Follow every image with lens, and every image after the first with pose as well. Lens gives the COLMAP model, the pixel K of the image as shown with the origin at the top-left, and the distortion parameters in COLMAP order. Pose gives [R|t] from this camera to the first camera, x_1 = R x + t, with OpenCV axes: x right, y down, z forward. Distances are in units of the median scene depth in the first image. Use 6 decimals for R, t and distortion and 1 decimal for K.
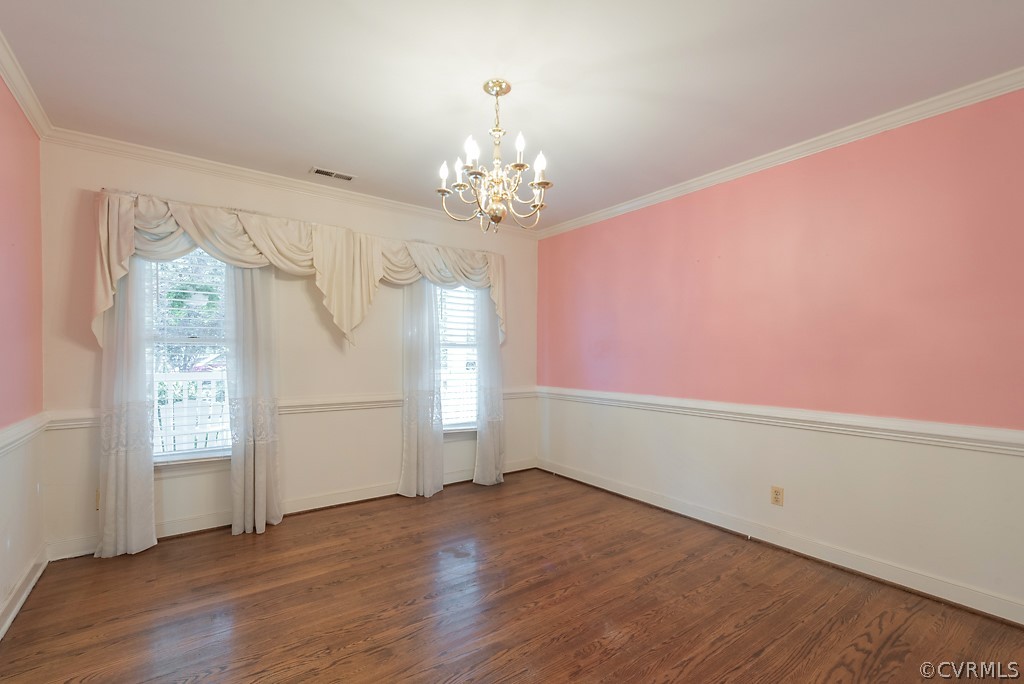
lens RADIAL K [[455.9, 0, 518.4], [0, 455.9, 361.1], [0, 0, 1]] dist [0.020950, -0.007903]
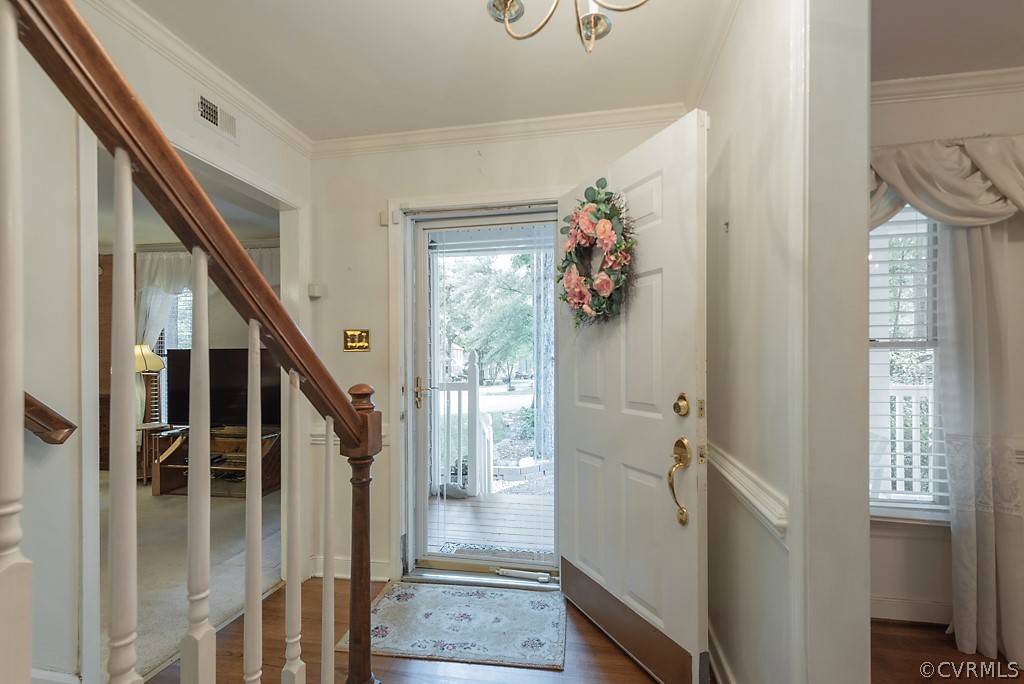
lens RADIAL K [[455.9, 0, 518.4], [0, 455.9, 361.1], [0, 0, 1]] dist [0.020950, -0.007903]
pose [[0.673040, -0.009091, -0.739550, -0.550990], [-0.005043, 0.999845, -0.016881, -0.005168], [0.739589, 0.015092, 0.672890, 0.118067]]
